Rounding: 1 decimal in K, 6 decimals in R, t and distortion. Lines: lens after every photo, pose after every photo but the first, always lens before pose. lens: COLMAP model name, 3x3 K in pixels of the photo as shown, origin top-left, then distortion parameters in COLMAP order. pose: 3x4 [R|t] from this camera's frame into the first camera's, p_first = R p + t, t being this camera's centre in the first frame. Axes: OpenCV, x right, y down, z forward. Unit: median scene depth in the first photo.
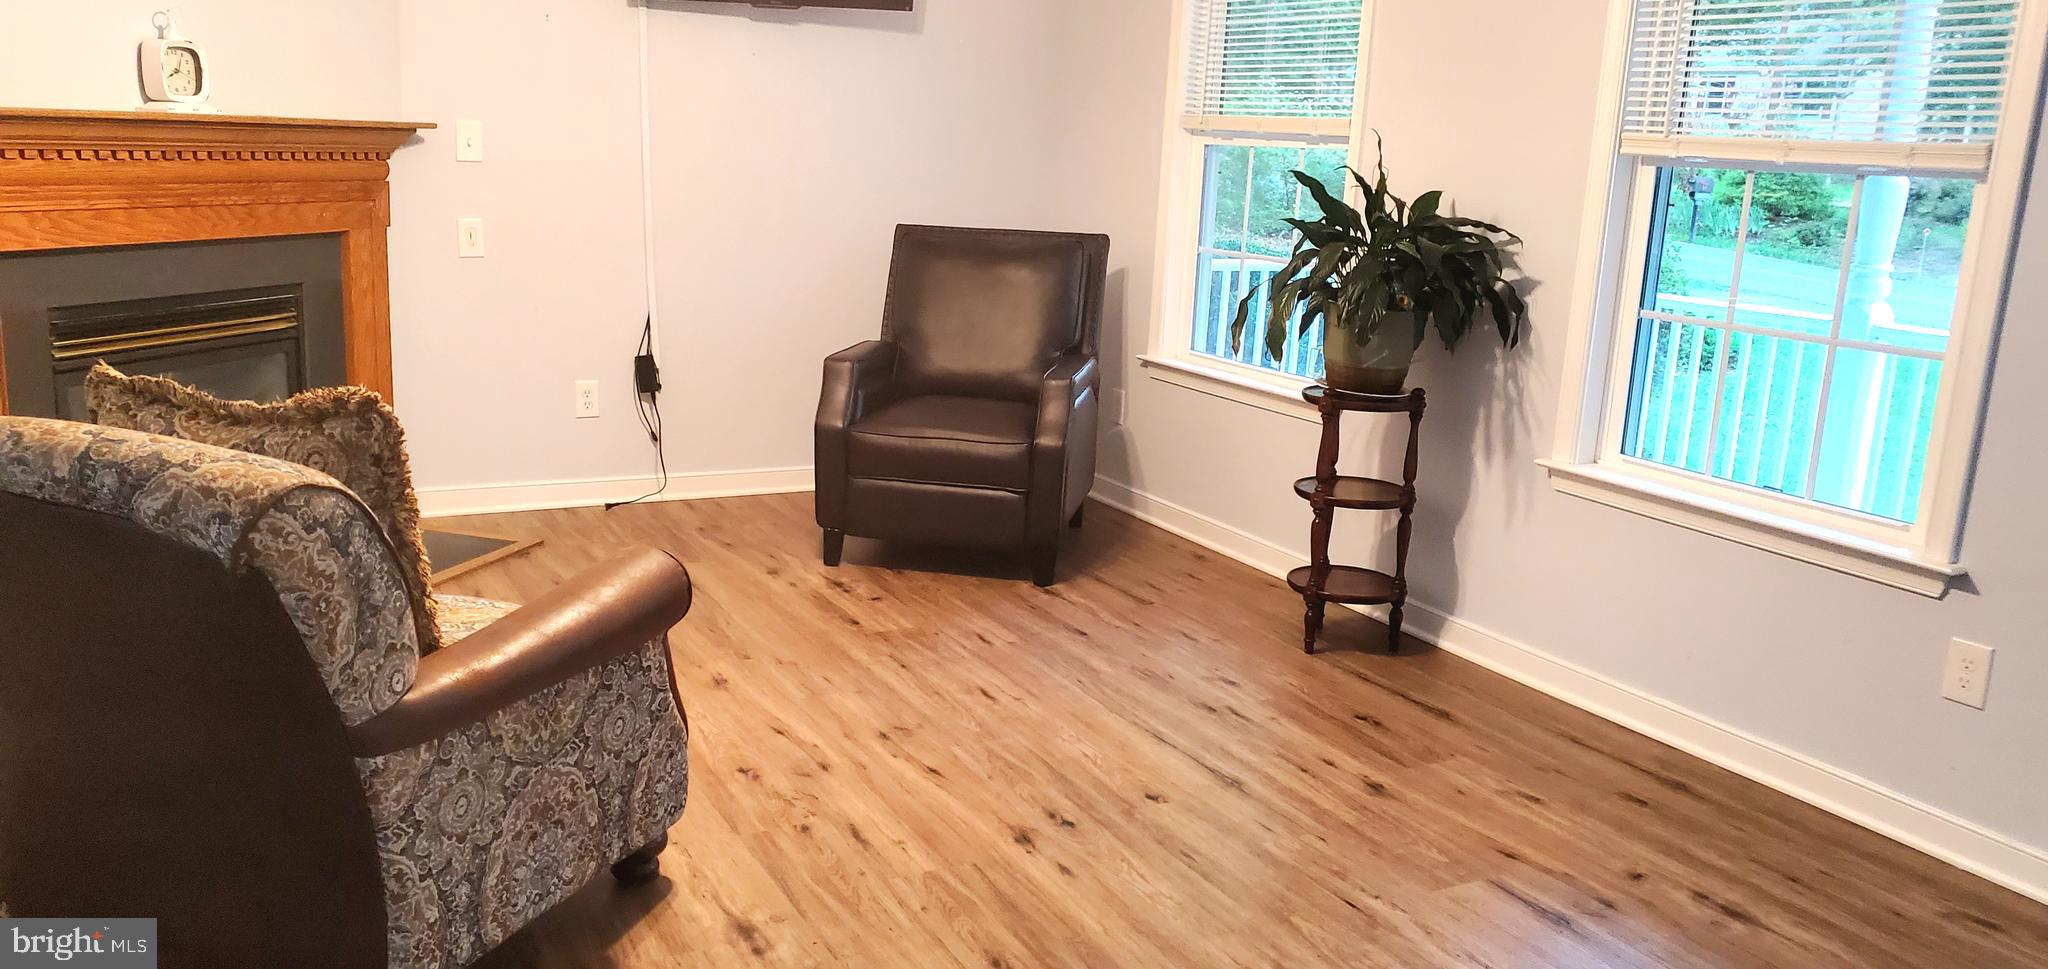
lens RADIAL K [[1604.1, 0, 1024.0], [0, 1604.1, 484.5], [0, 0, 1]] dist [0.034721, 0.000718]
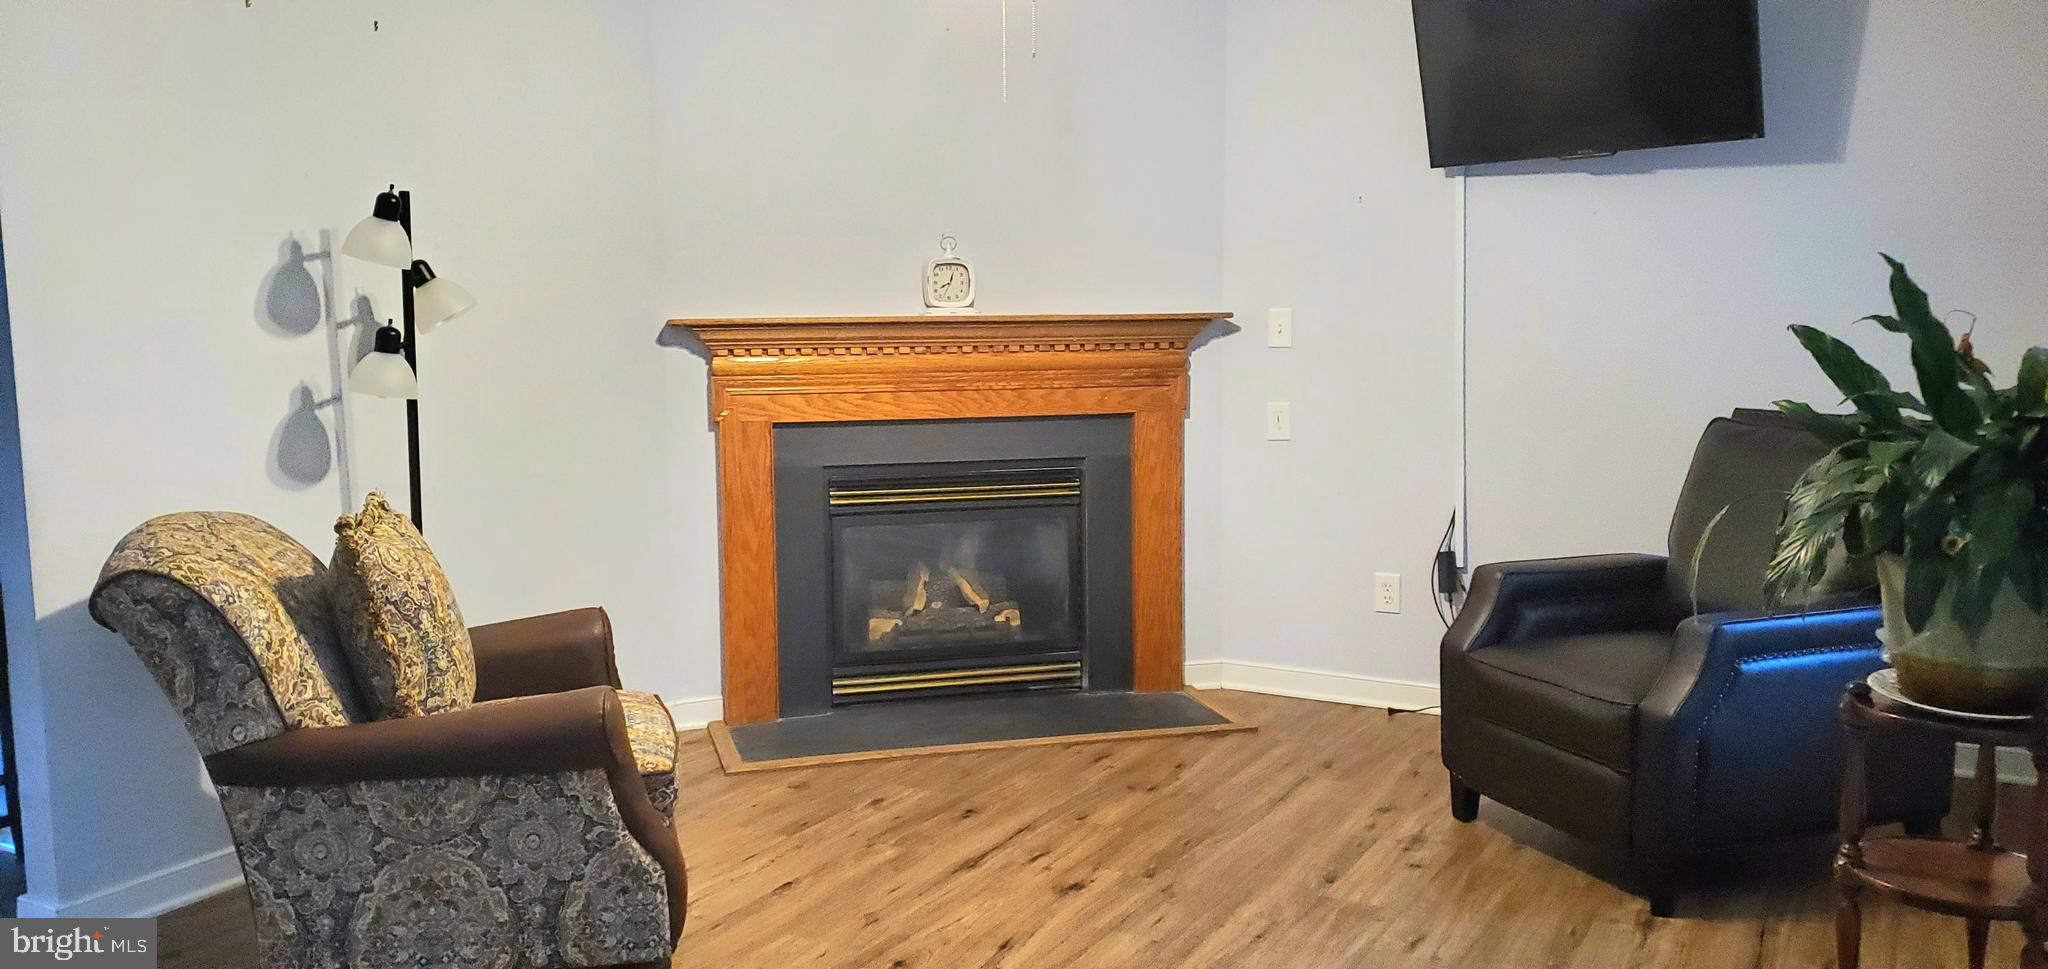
lens RADIAL K [[1593.3, 0, 981.2], [0, 1593.3, 489.9], [0, 0, 1]] dist [0.002177, 0.036242]
pose [[0.509668, 0.051259, -0.858843, 0.828927], [-0.150249, 0.988187, -0.030184, -0.101348], [0.847150, 0.144425, 0.511349, 0.653401]]
